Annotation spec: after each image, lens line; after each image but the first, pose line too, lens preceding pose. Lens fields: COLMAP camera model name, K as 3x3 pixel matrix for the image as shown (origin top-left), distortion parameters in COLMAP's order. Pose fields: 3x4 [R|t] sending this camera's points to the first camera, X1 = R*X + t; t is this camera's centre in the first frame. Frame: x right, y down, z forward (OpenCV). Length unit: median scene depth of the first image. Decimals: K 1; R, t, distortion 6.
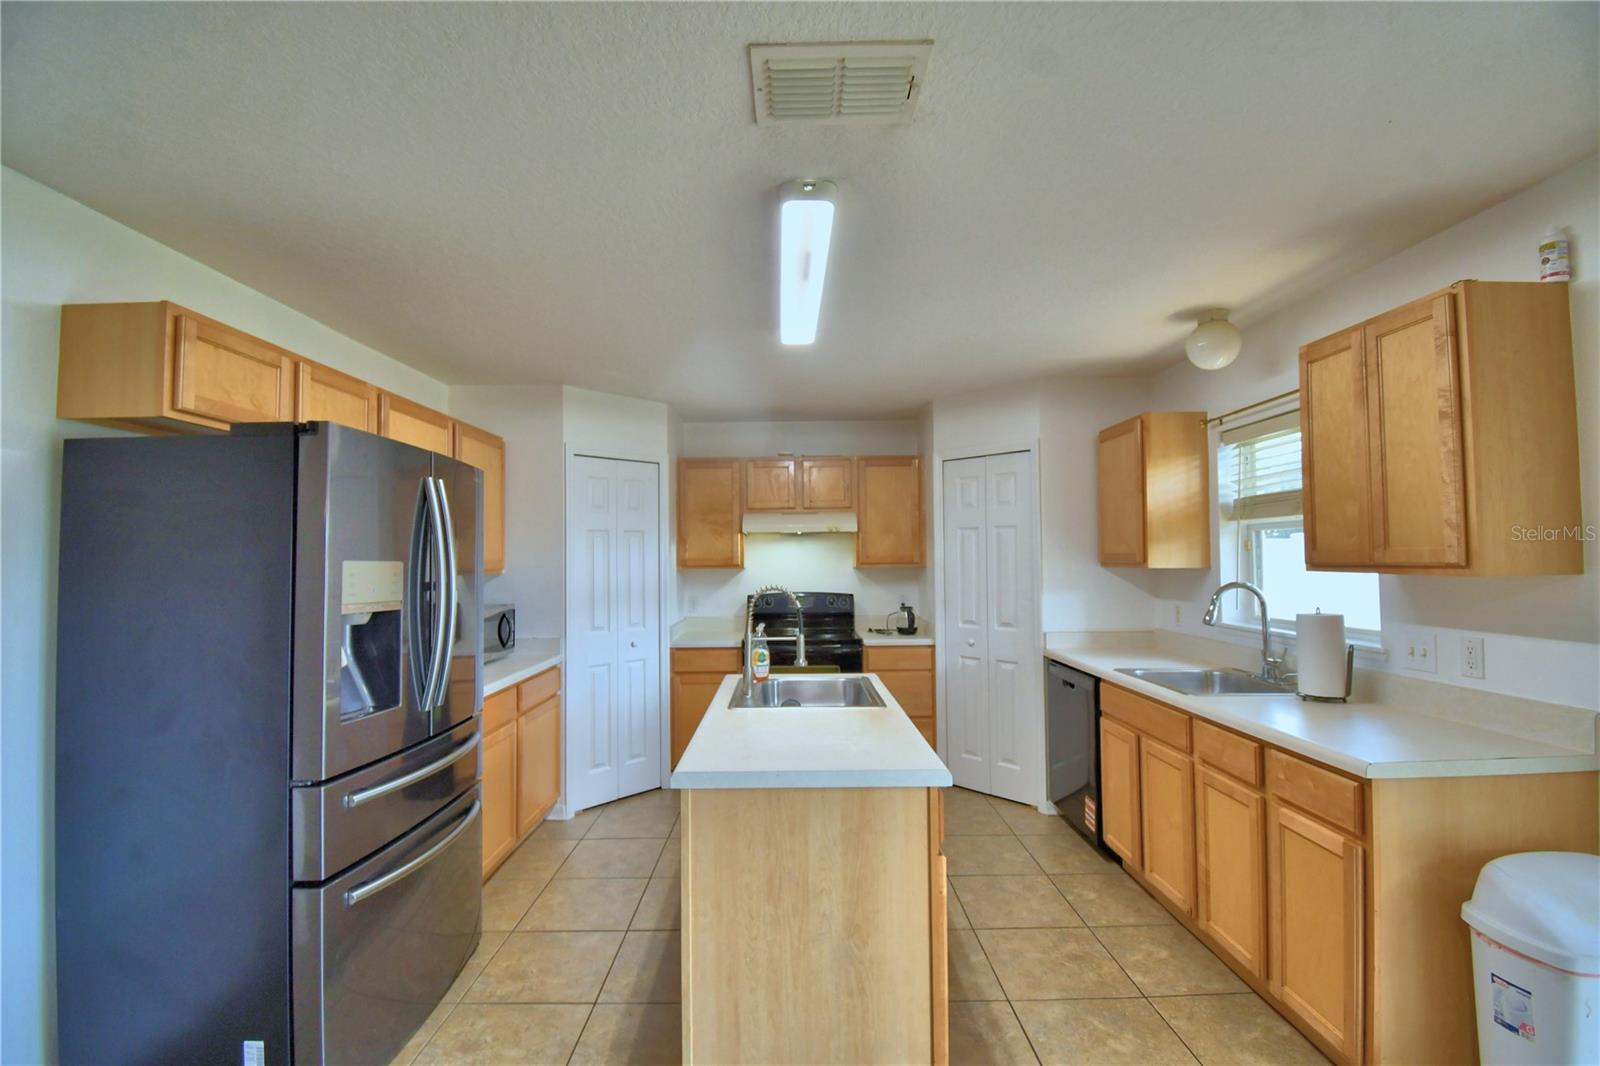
lens RADIAL K [[705.7, 0, 786.2], [0, 705.7, 530.0], [0, 0, 1]] dist [0.018663, -0.025360]
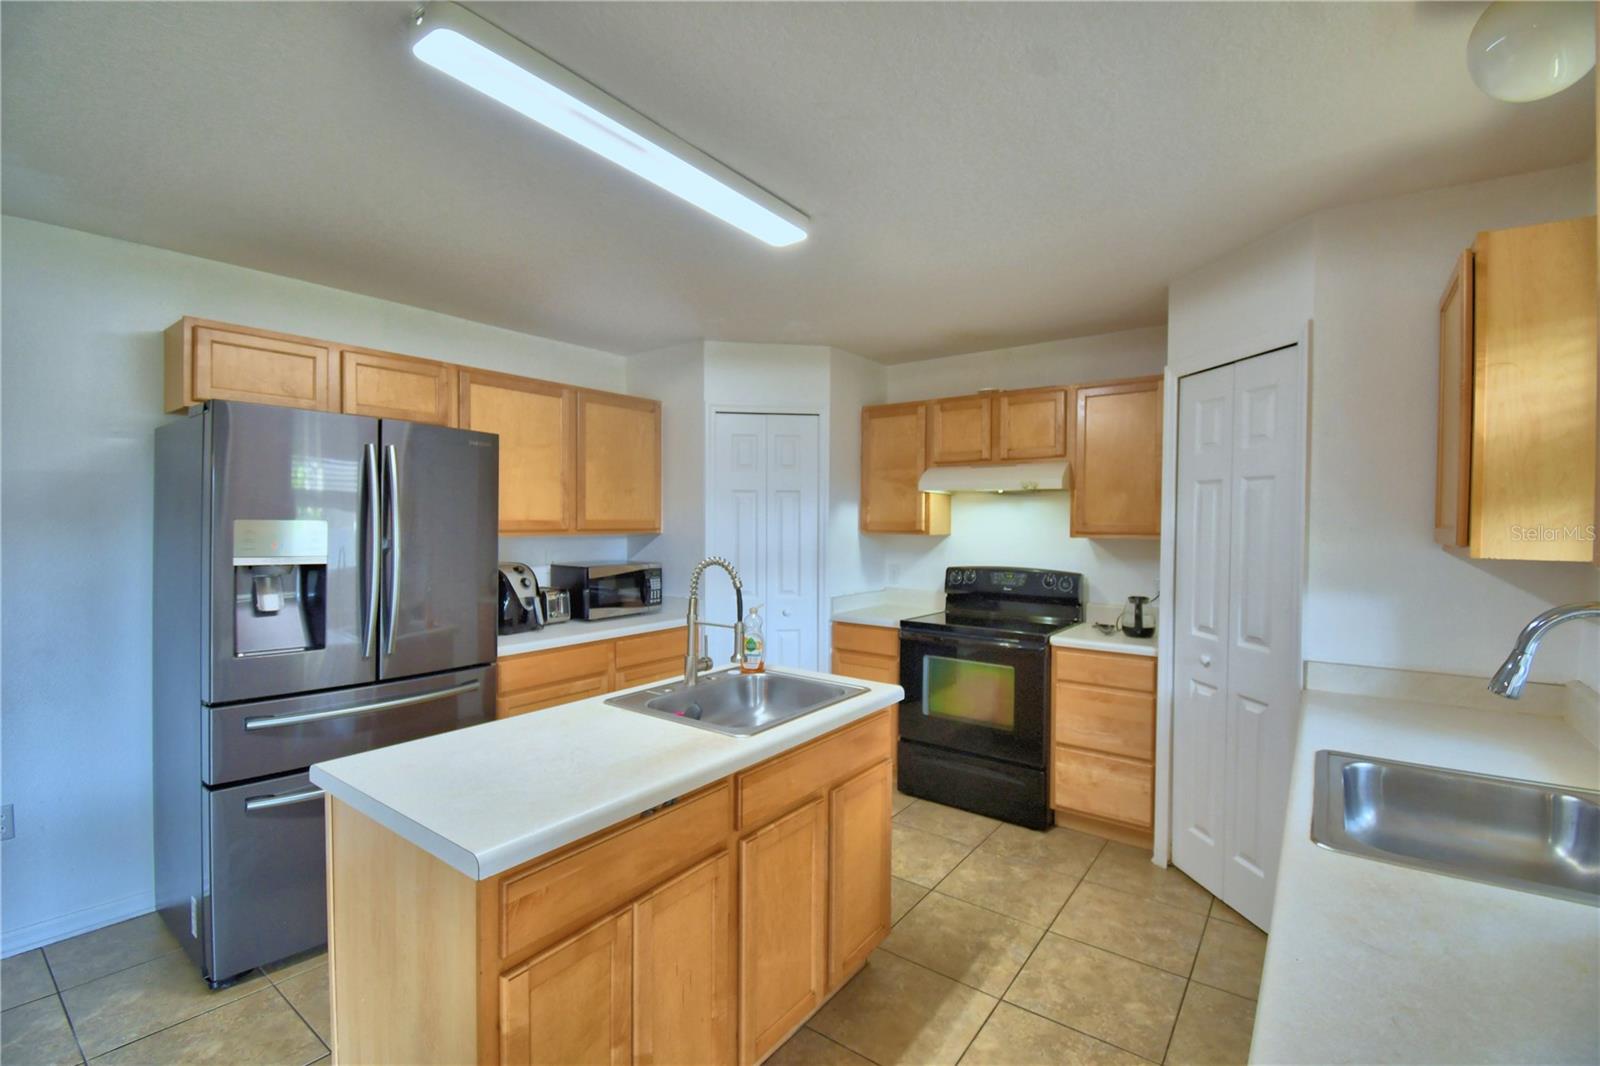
lens RADIAL K [[705.7, 0, 786.2], [0, 705.7, 530.0], [0, 0, 1]] dist [0.018663, -0.025360]
pose [[0.797174, 0.024660, -0.603245, 0.424110], [0.009768, 0.998508, 0.053725, 0.003805], [0.603670, -0.048721, 0.795744, 0.331541]]
